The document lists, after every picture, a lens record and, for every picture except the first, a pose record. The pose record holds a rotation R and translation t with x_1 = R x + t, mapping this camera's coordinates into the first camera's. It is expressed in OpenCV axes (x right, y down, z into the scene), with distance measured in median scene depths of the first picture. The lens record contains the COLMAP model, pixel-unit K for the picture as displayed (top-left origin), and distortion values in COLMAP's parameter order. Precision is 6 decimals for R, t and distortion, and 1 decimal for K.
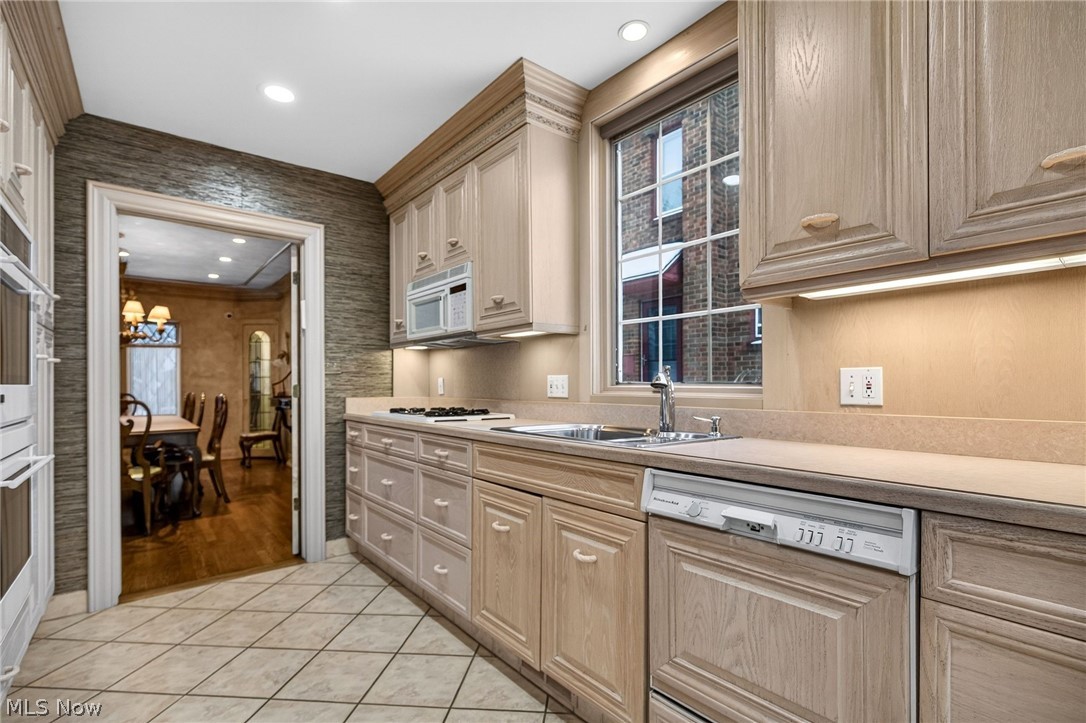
lens RADIAL K [[489.0, 0, 559.7], [0, 489.0, 386.5], [0, 0, 1]] dist [-0.002433, -0.001647]
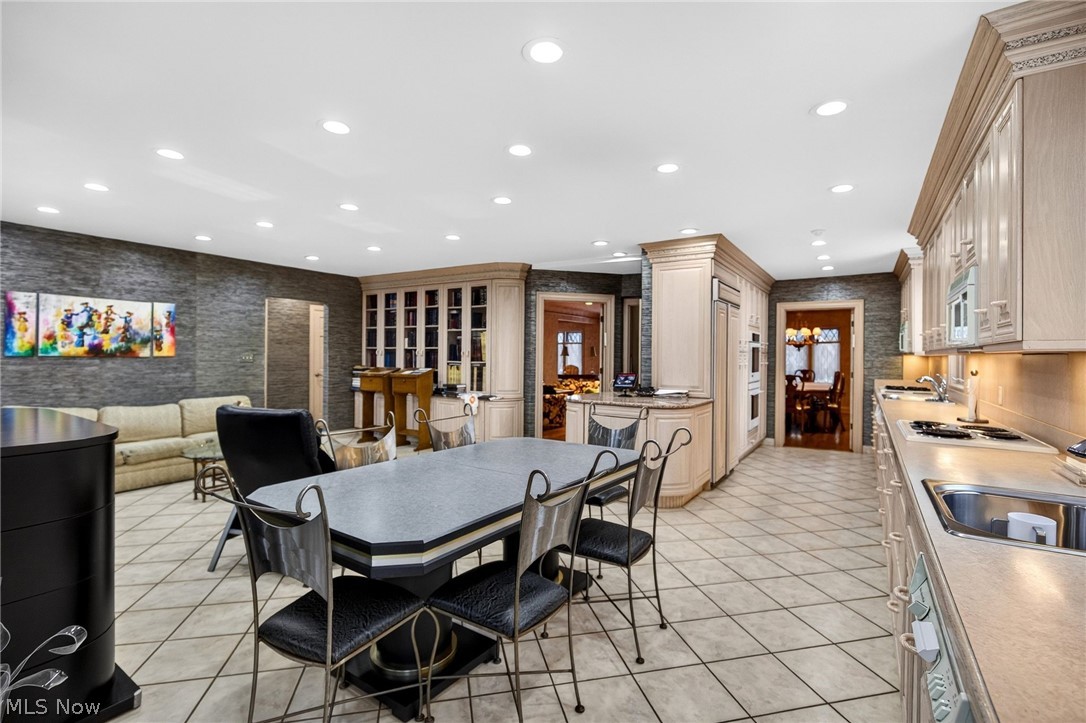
lens RADIAL K [[489.0, 0, 543.4], [0, 489.0, 354.5], [0, 0, 1]] dist [-0.002433, -0.001647]
pose [[0.302391, 0.009028, -0.953141, 1.160631], [-0.012040, 0.999912, 0.005651, -0.080543], [0.953108, 0.009767, 0.302473, -1.010672]]
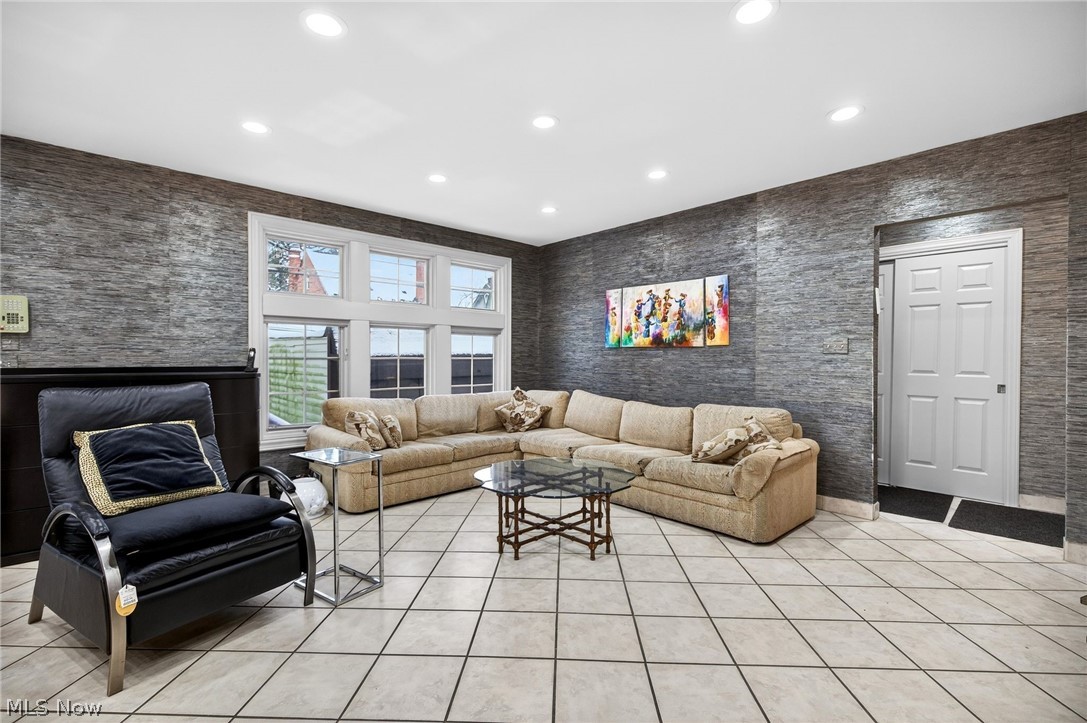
lens RADIAL K [[489.4, 0, 546.2], [0, 489.4, 362.6], [0, 0, 1]] dist [-0.002433, -0.001647]
pose [[-0.999077, 0.000863, -0.042953, -0.447041], [0.000587, 0.999979, 0.006441, -0.008093], [0.042958, 0.006410, -0.999056, -0.444511]]
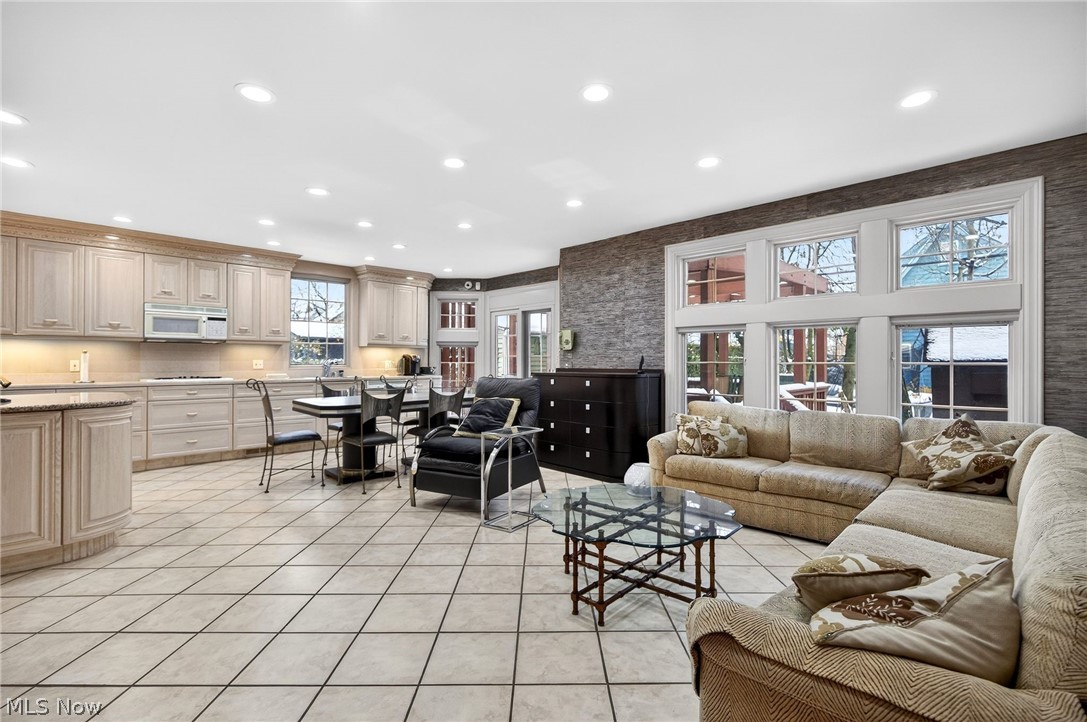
lens RADIAL K [[489.4, 0, 553.8], [0, 489.4, 362.6], [0, 0, 1]] dist [-0.002433, -0.001647]
pose [[-0.095111, 0.000761, 0.995466, -1.282292], [-0.001964, 0.999998, -0.000952, -0.010893], [-0.995465, -0.002046, -0.095109, -1.233756]]
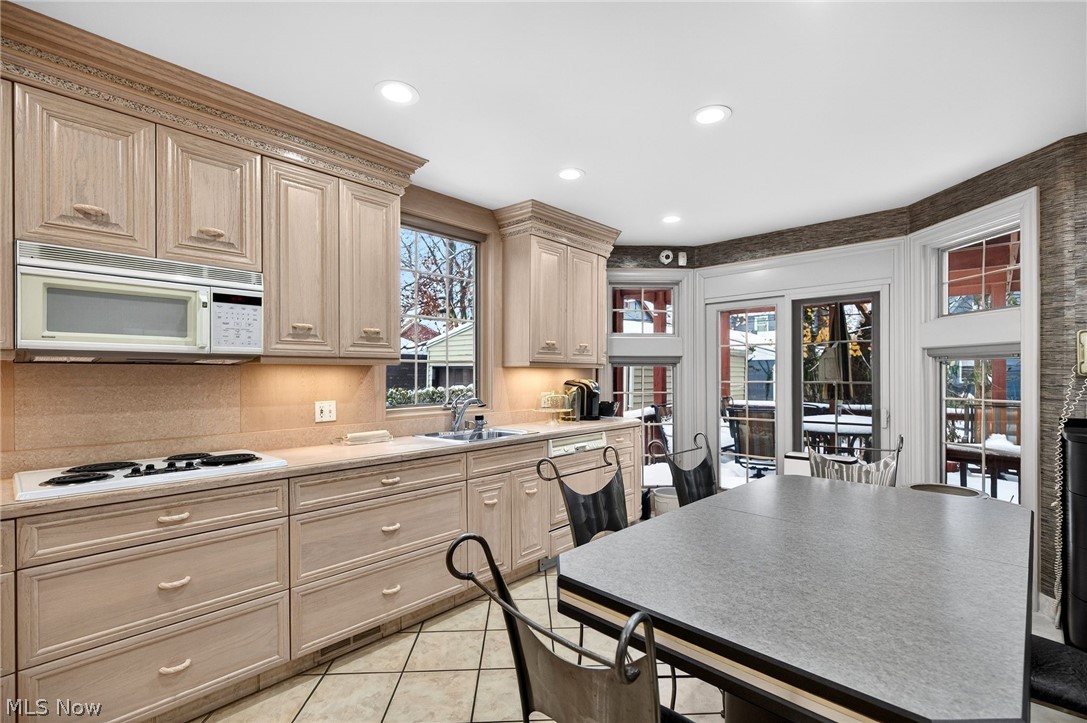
lens RADIAL K [[489.4, 0, 557.5], [0, 489.4, 376.5], [0, 0, 1]] dist [-0.002433, -0.001647]
pose [[-0.137690, -0.000764, 0.990475, -0.059972], [0.003836, 0.999992, 0.001305, -0.065679], [-0.990468, 0.003979, -0.137686, -0.488410]]
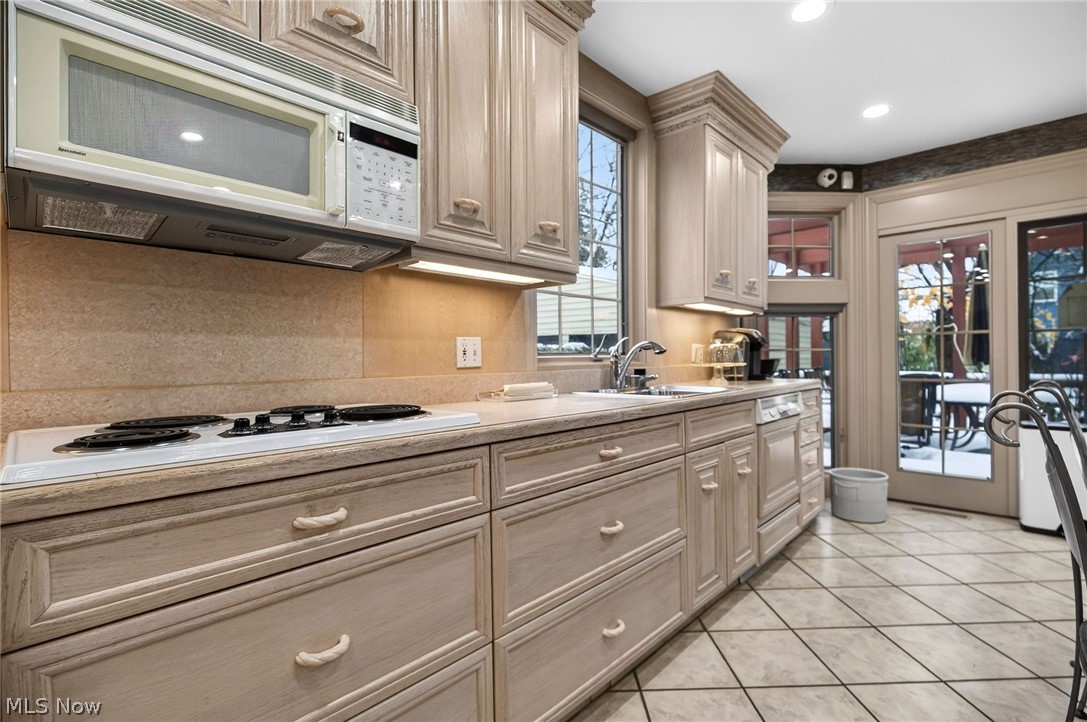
lens RADIAL K [[489.4, 0, 552.1], [0, 489.4, 362.0], [0, 0, 1]] dist [-0.002433, -0.001647]
pose [[-0.111060, -0.005241, 0.993800, 0.269835], [0.007196, 0.999956, 0.006078, 0.006451], [-0.993788, 0.007827, -0.111018, -0.226017]]
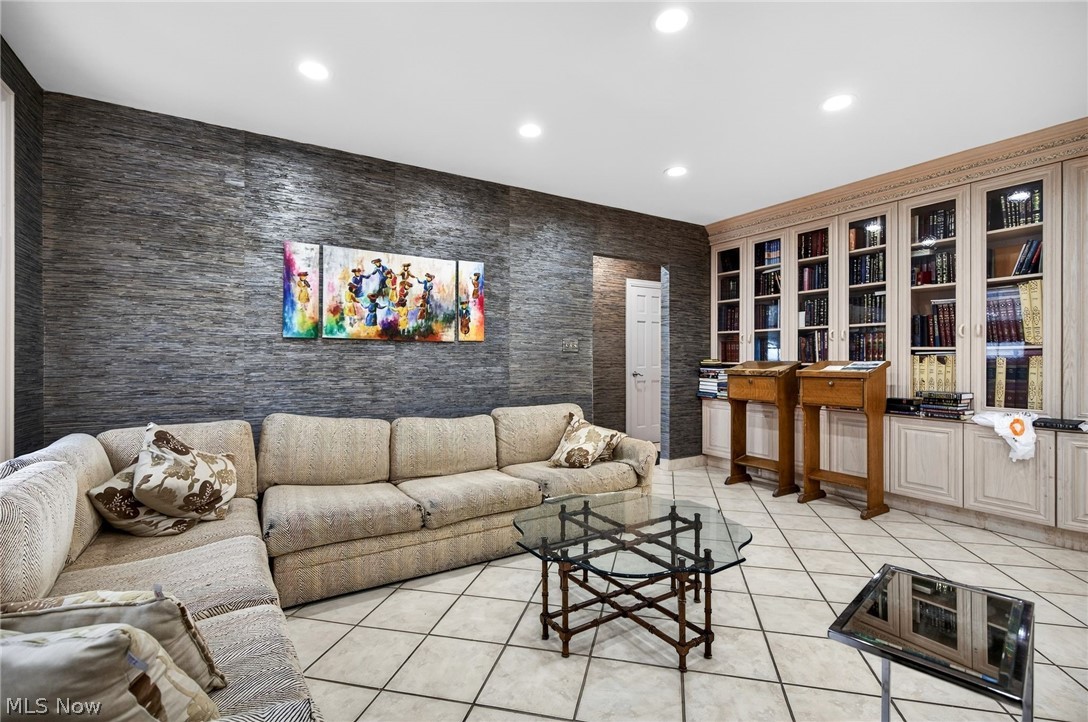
lens RADIAL K [[489.9, 0, 558.5], [0, 489.9, 356.7], [0, 0, 1]] dist [-0.002433, -0.001647]
pose [[-0.144221, 0.005316, -0.989531, 0.179224], [-0.002017, 0.999982, 0.005666, -0.015997], [0.989543, 0.002813, -0.144207, -1.415768]]
